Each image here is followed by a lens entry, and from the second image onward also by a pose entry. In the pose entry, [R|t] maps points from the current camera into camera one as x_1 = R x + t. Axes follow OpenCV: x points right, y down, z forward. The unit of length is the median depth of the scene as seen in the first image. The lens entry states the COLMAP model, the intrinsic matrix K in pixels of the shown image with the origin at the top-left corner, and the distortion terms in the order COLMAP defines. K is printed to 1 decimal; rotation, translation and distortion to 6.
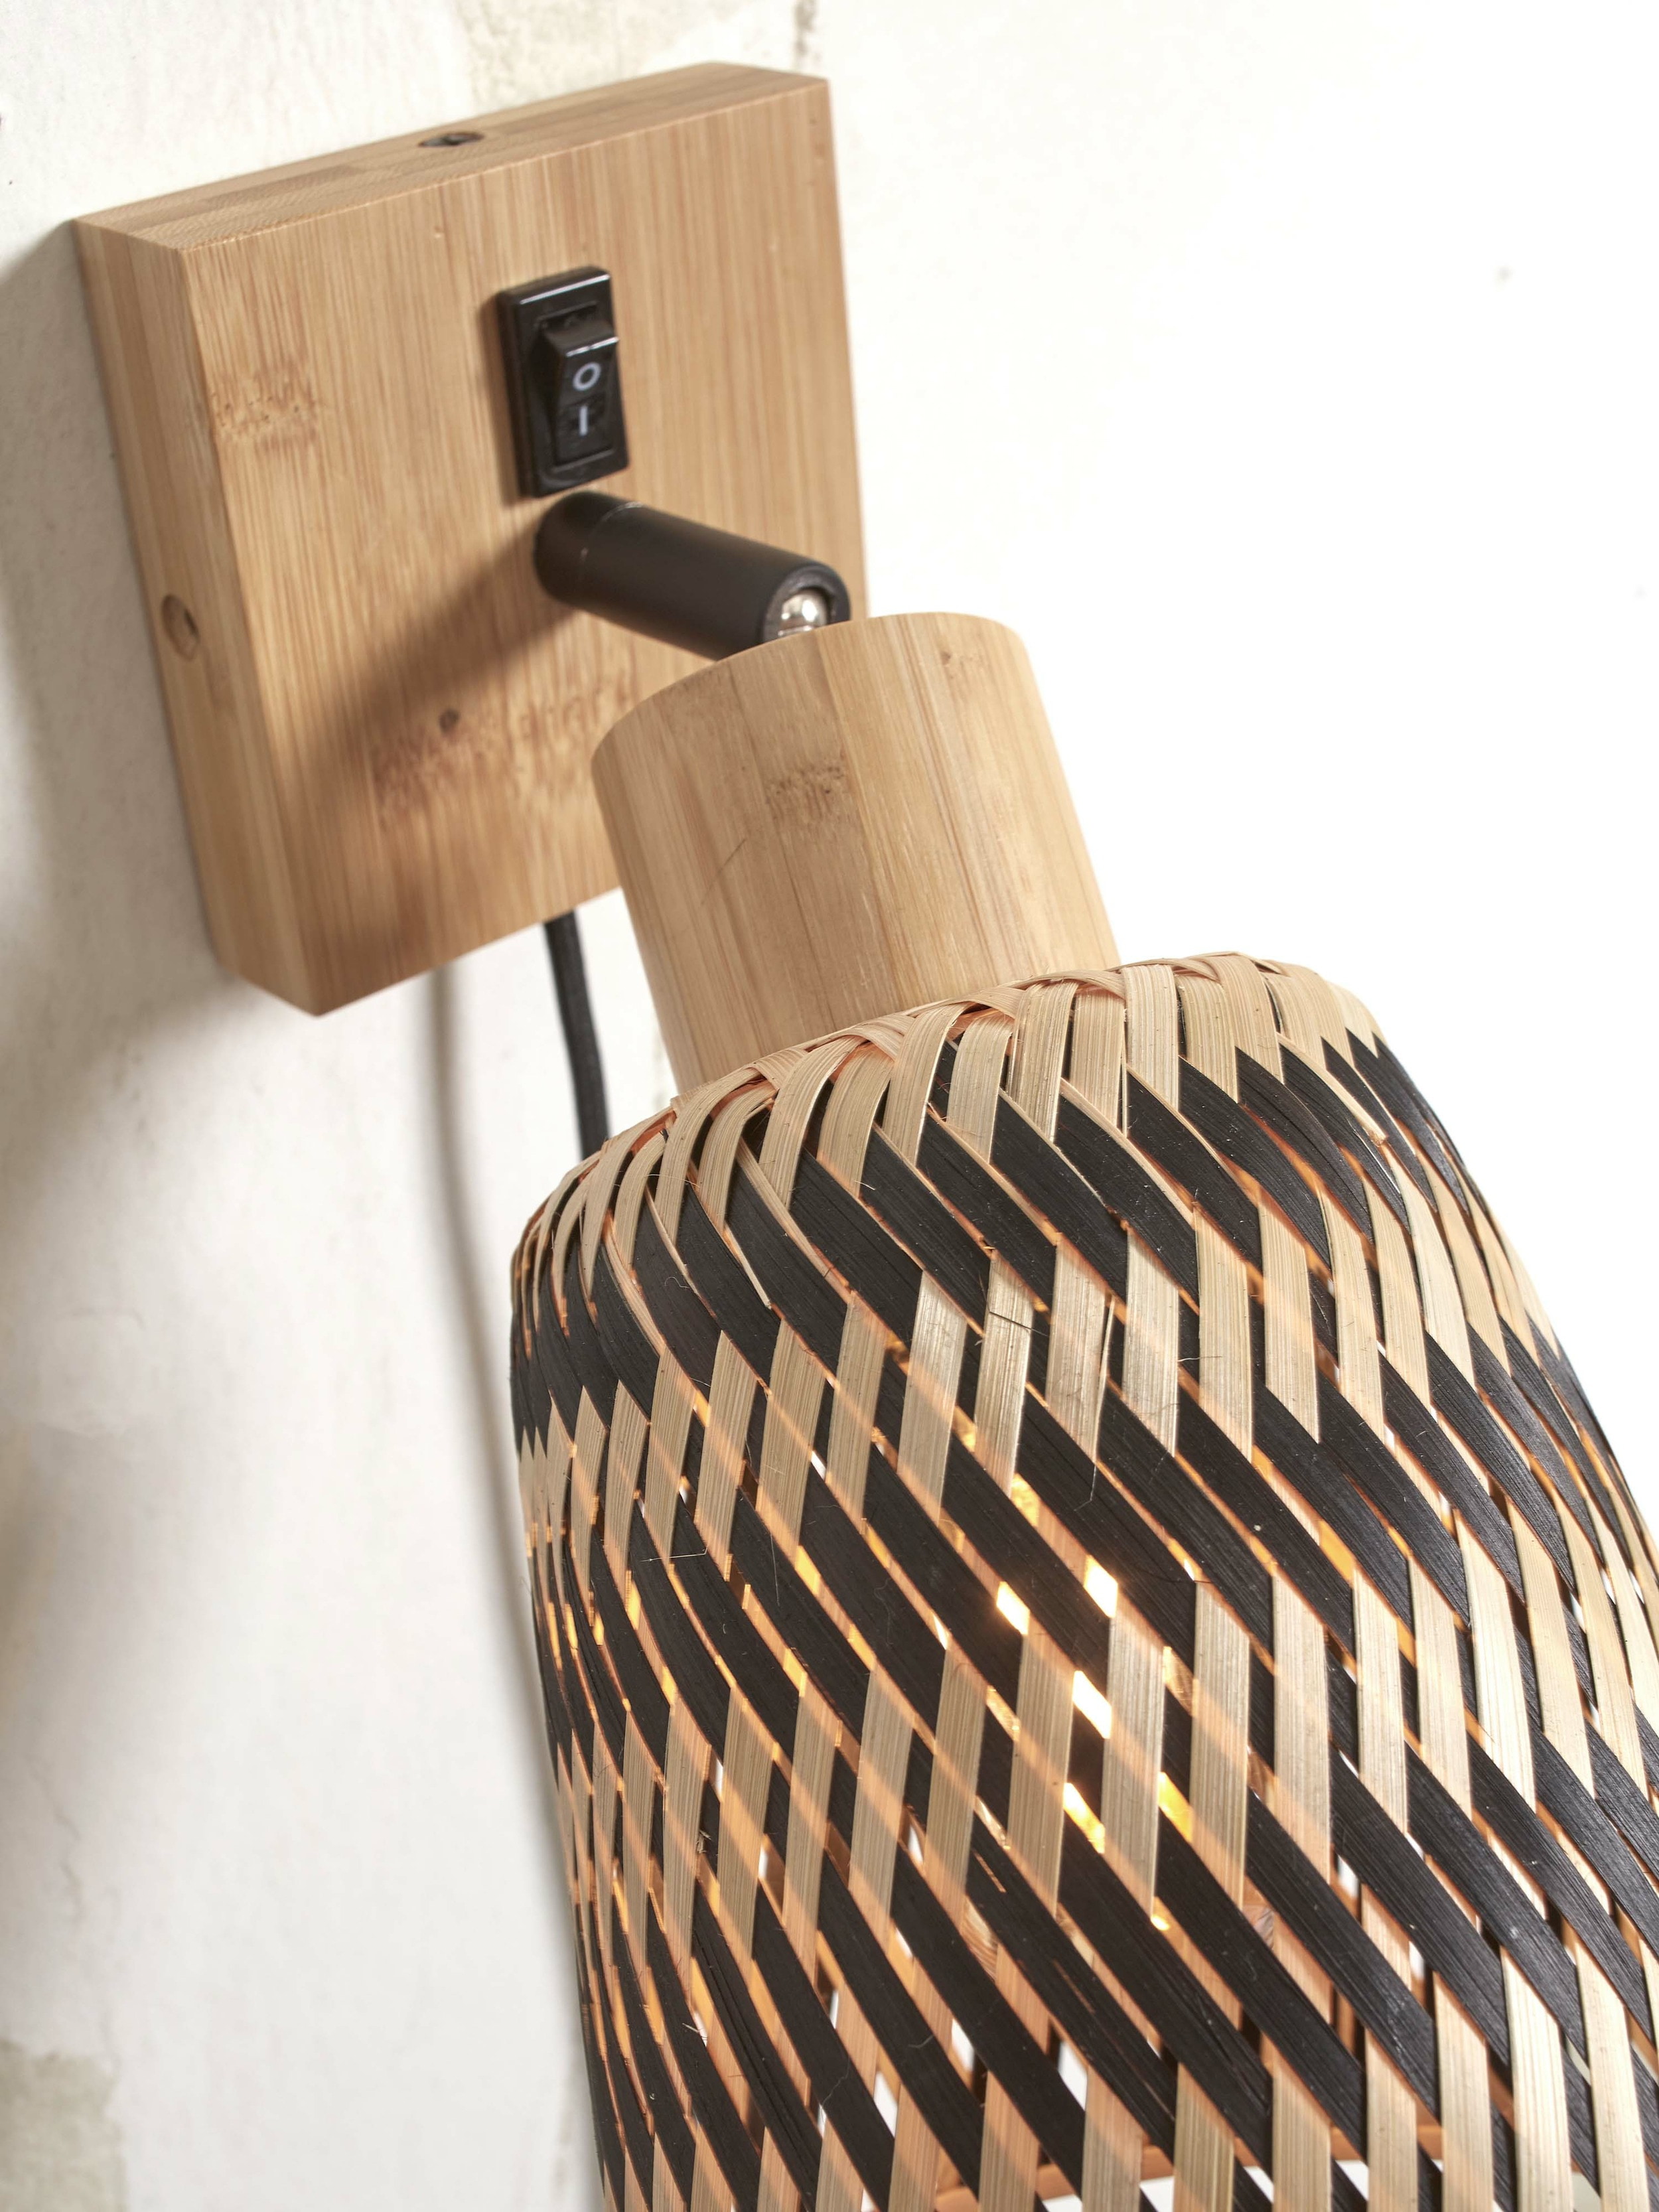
lens RADIAL K [[3159.8, 0, 919.4], [0, 3159.8, 1159.5], [0, 0, 1]] dist [-0.042754, 0.000000]
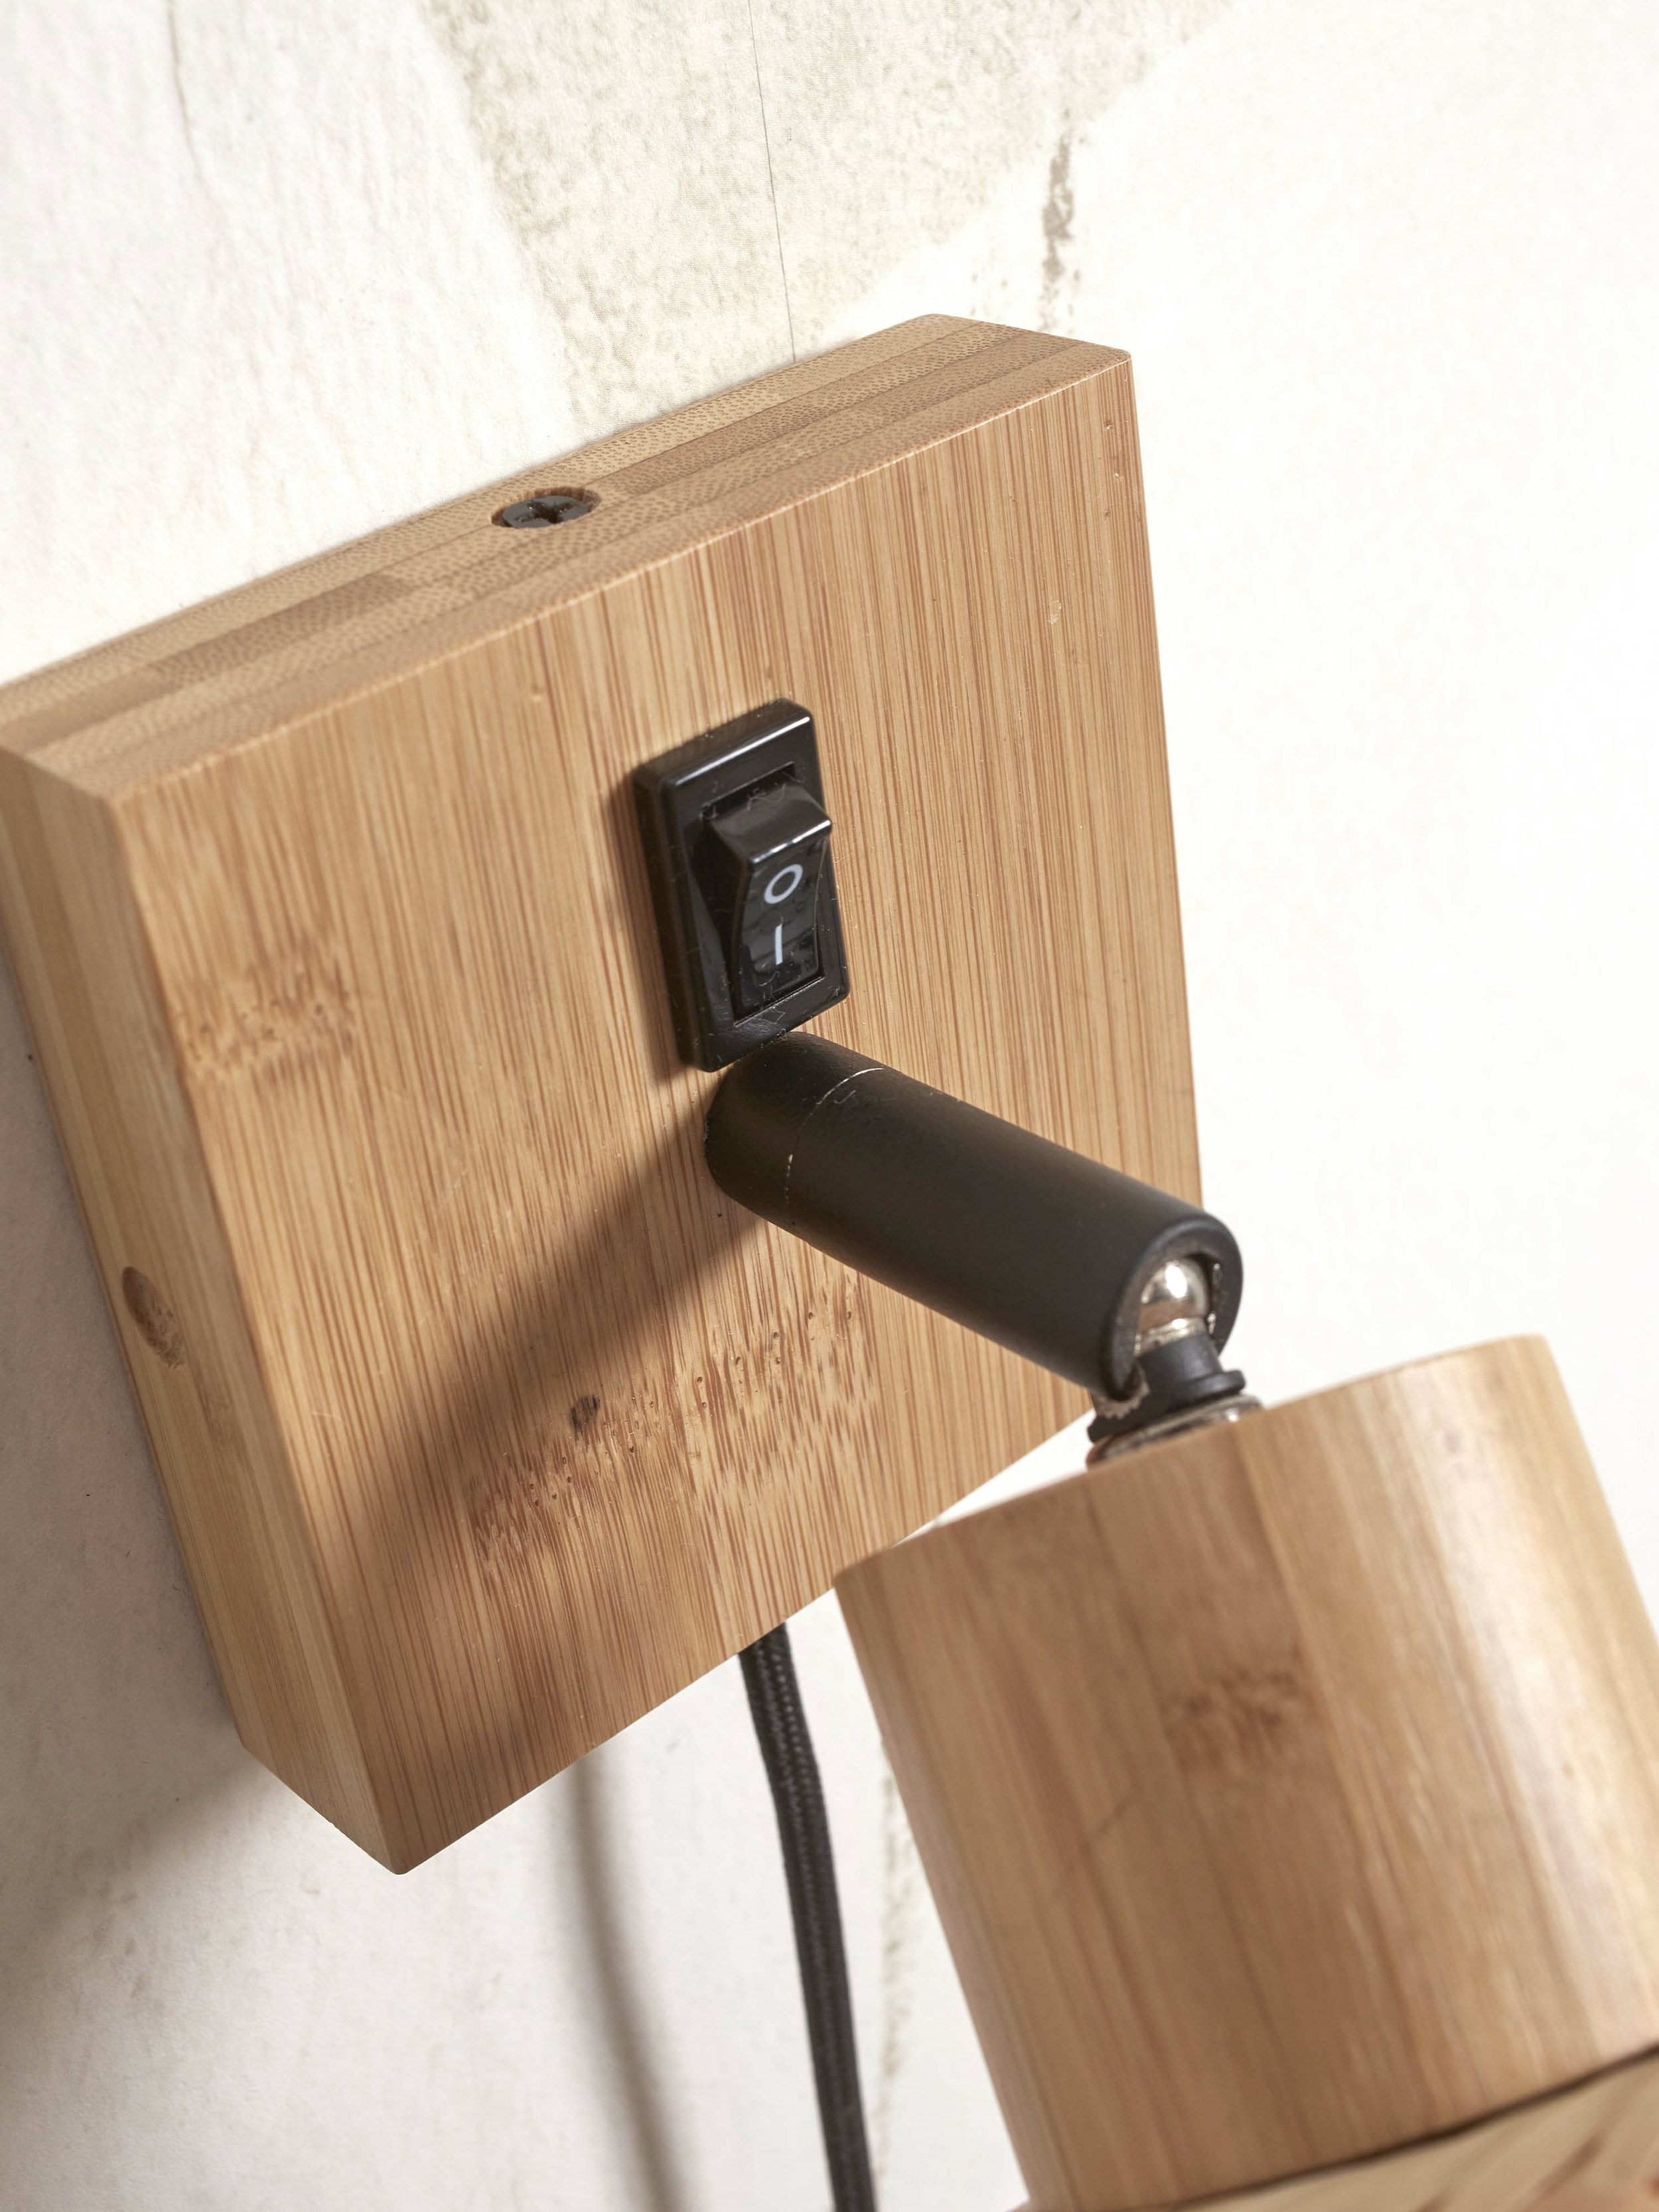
lens RADIAL K [[3159.8, 0, 825.5], [0, 3159.8, 1025.6], [0, 0, 1]] dist [-0.042754, 0.000000]
pose [[0.997606, -0.046686, -0.051024, -0.067692], [0.046052, 0.998847, -0.013539, -0.214483], [0.051597, 0.011157, 0.998606, 0.385647]]
